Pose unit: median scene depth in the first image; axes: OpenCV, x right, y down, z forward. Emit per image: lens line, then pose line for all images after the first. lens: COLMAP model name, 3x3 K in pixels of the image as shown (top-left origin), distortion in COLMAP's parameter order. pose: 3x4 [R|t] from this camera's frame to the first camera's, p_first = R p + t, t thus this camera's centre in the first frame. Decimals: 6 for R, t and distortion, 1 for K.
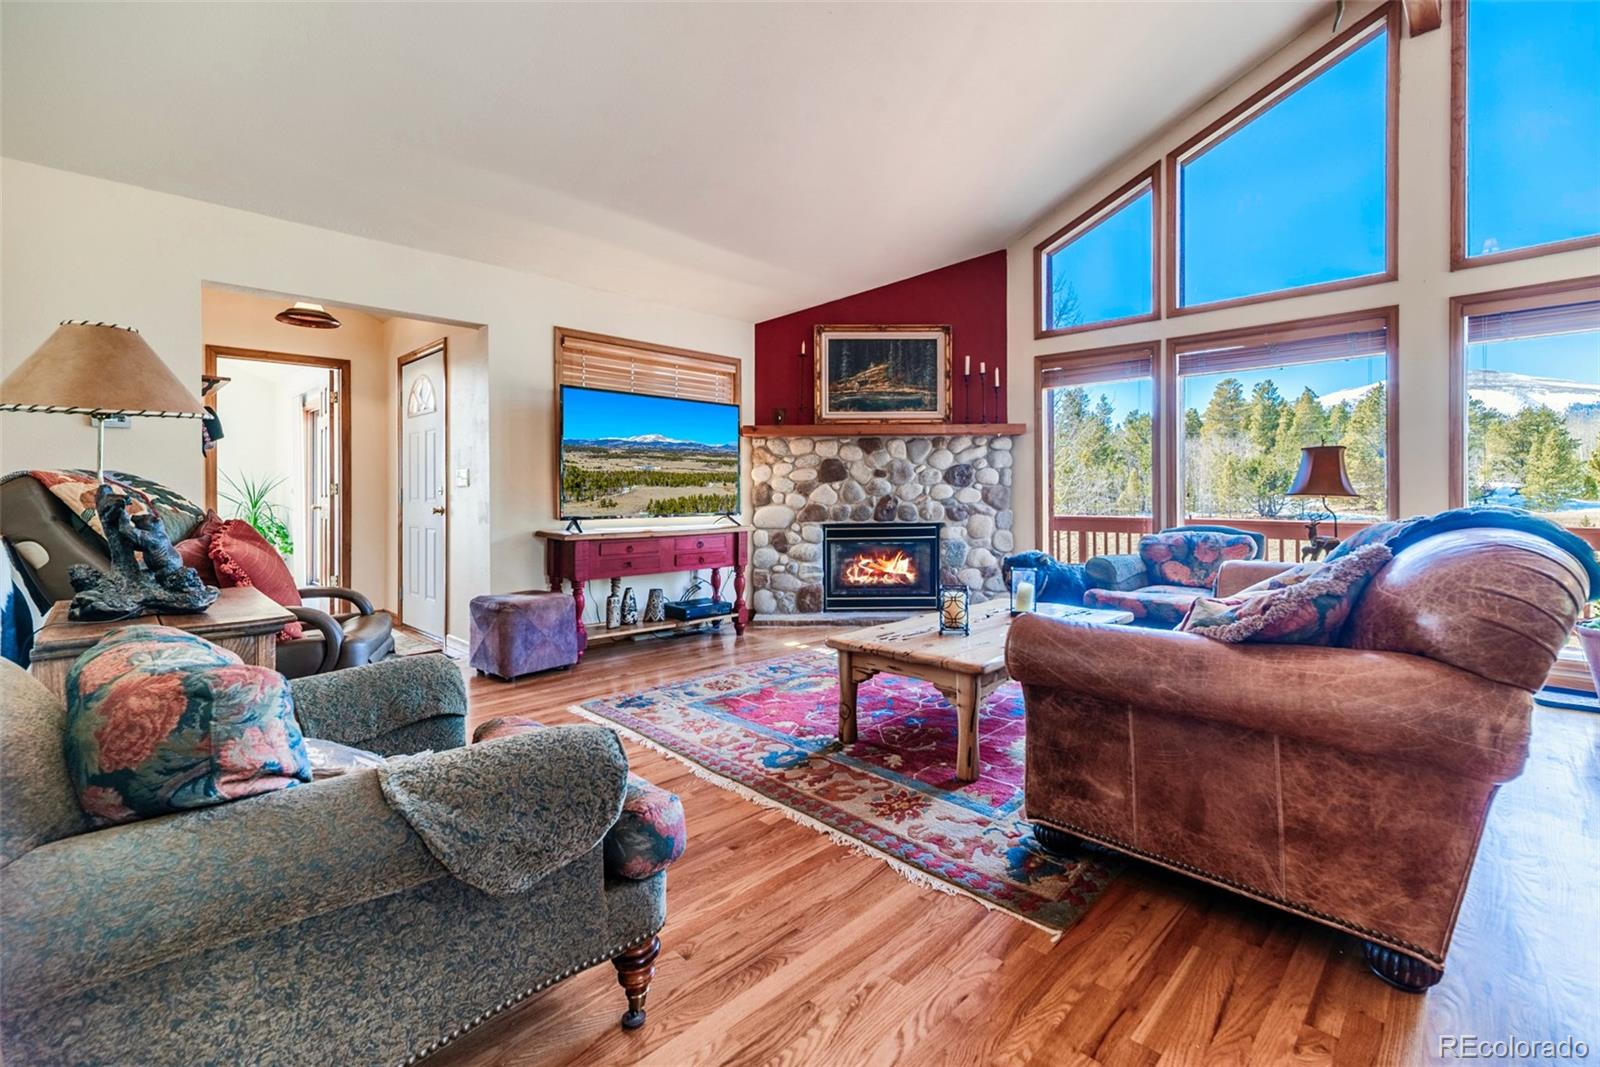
lens RADIAL K [[697.9, 0, 816.8], [0, 697.9, 493.7], [0, 0, 1]] dist [0.008158, 0.000767]
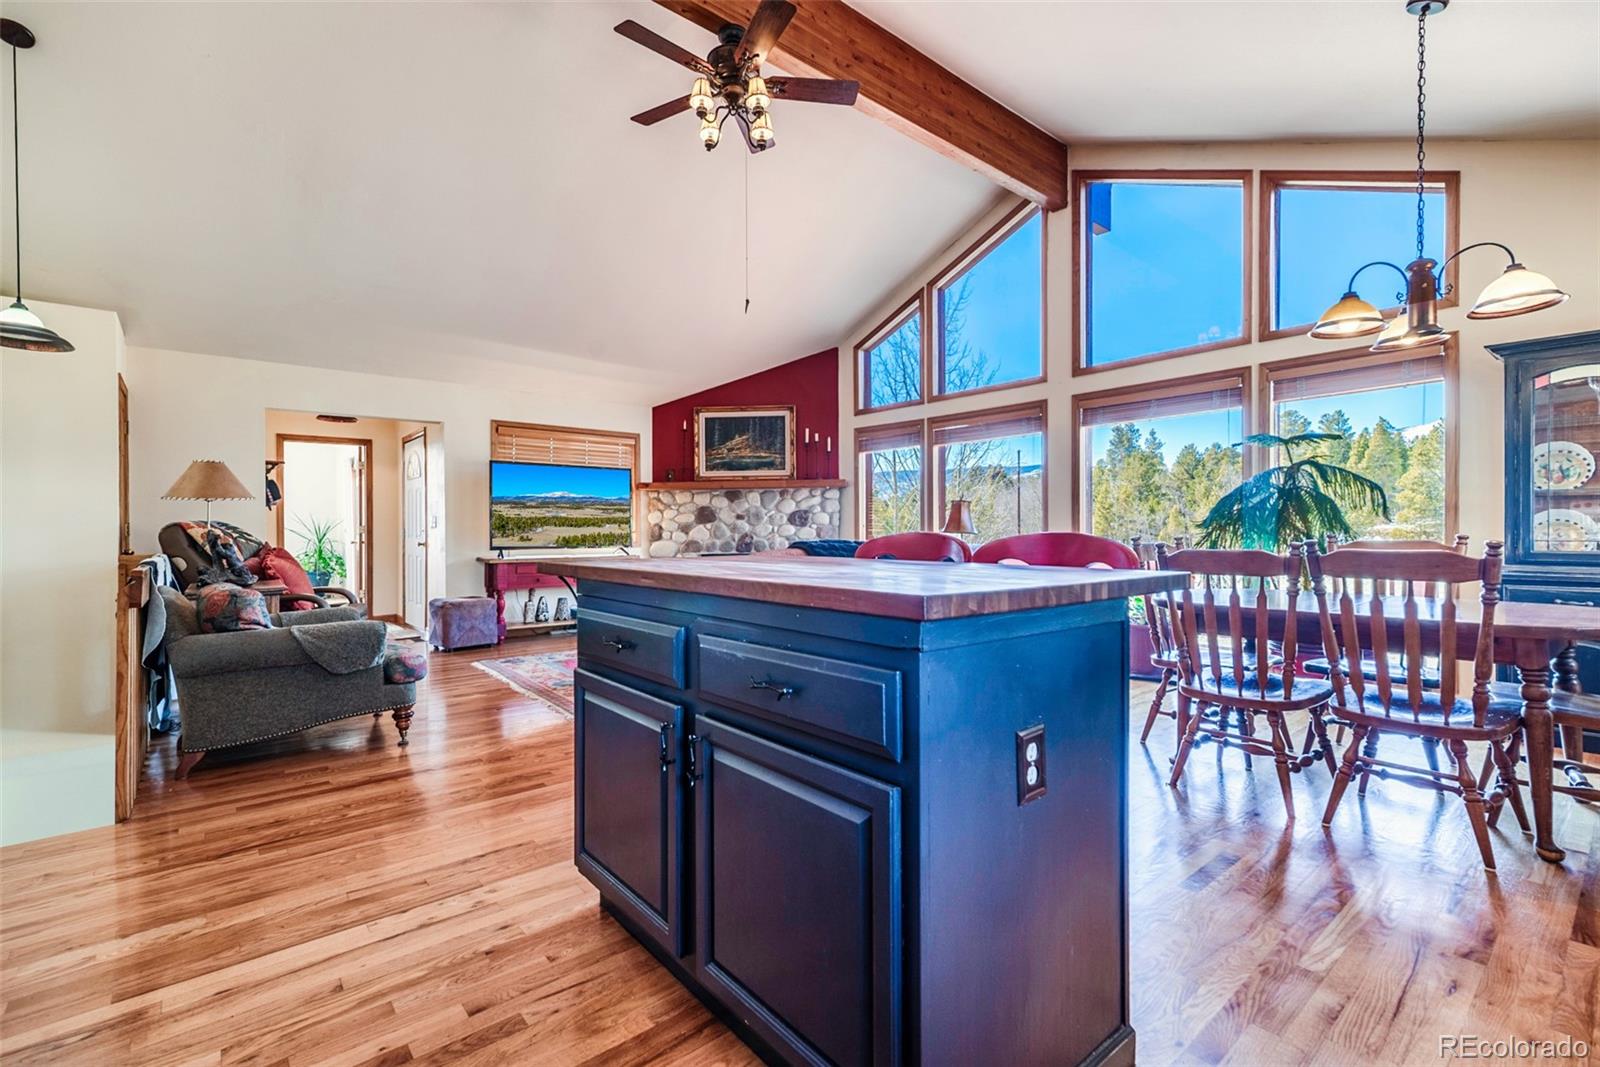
lens RADIAL K [[672.7, 0, 784.5], [0, 672.7, 534.8], [0, 0, 1]] dist [0.010735, 0.000089]
pose [[0.995248, -0.001257, -0.097366, 0.305690], [0.001788, 0.999984, 0.005365, -0.001314], [0.097358, -0.005513, 0.995234, -0.291102]]
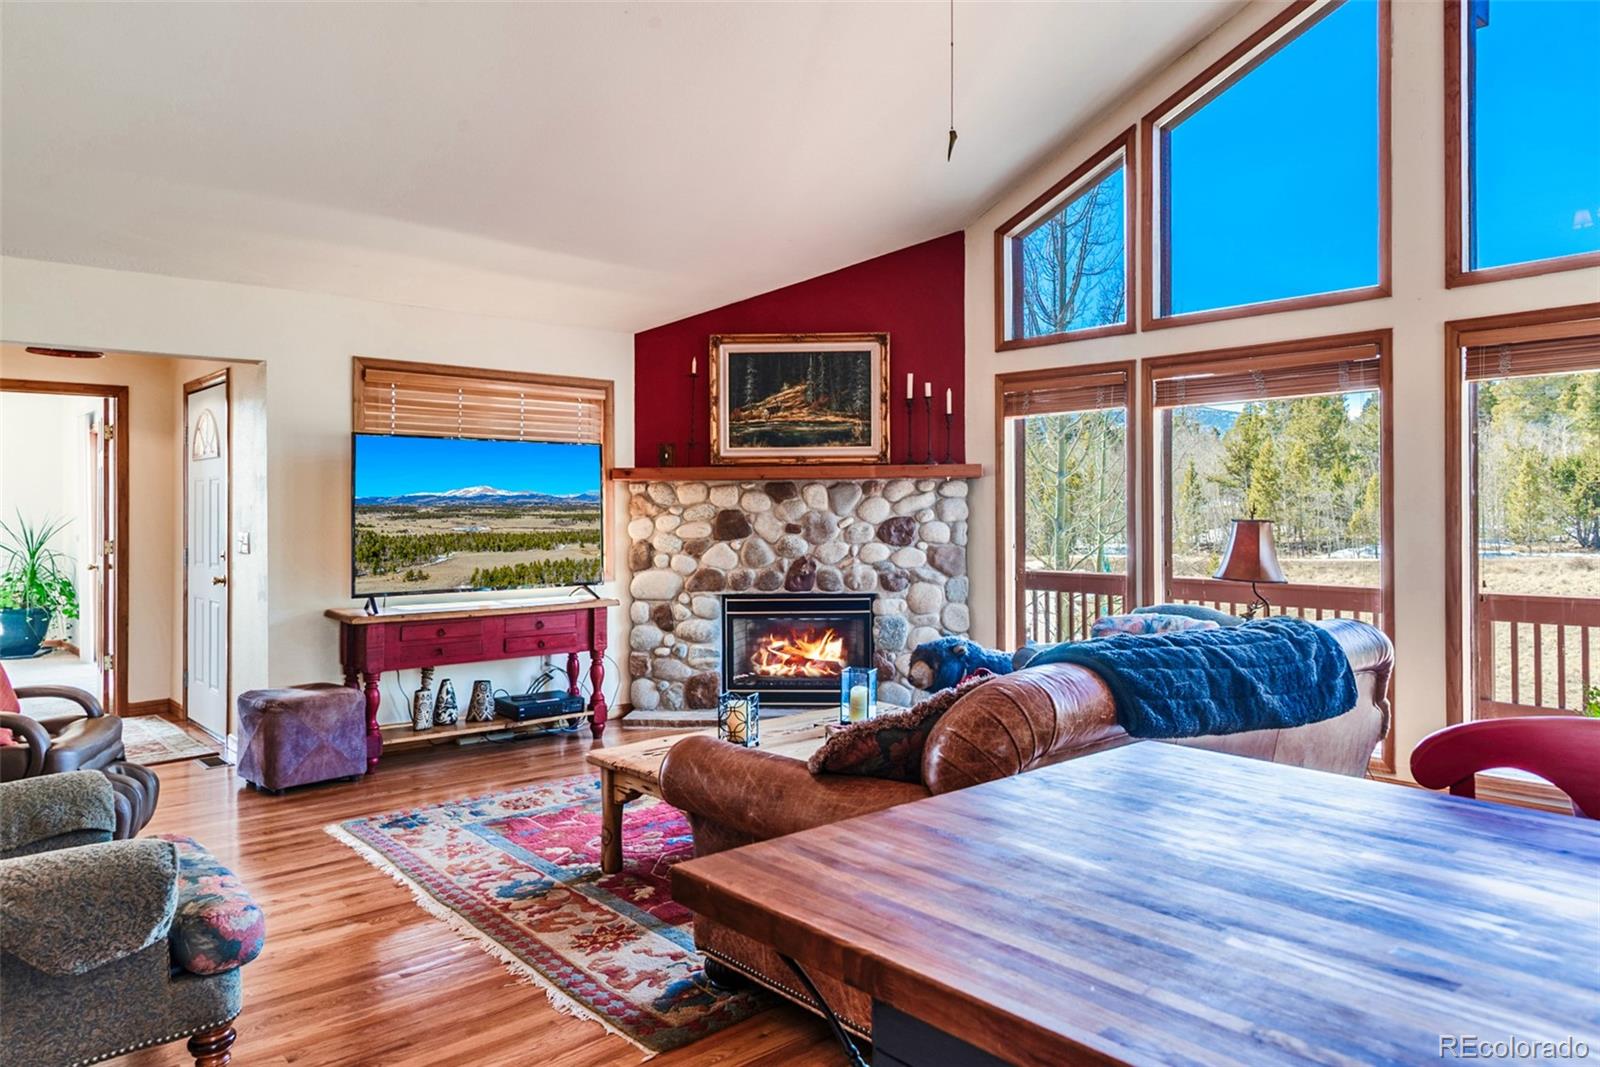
lens RADIAL K [[1044.7, 0, 804.9], [0, 1044.7, 512.4], [0, 0, 1]] dist [0.036100, -0.027557]
pose [[0.997595, 0.000312, -0.069310, 0.185244], [-0.000476, 0.999997, -0.002353, -0.044795], [0.069310, 0.002380, 0.997592, -0.144687]]
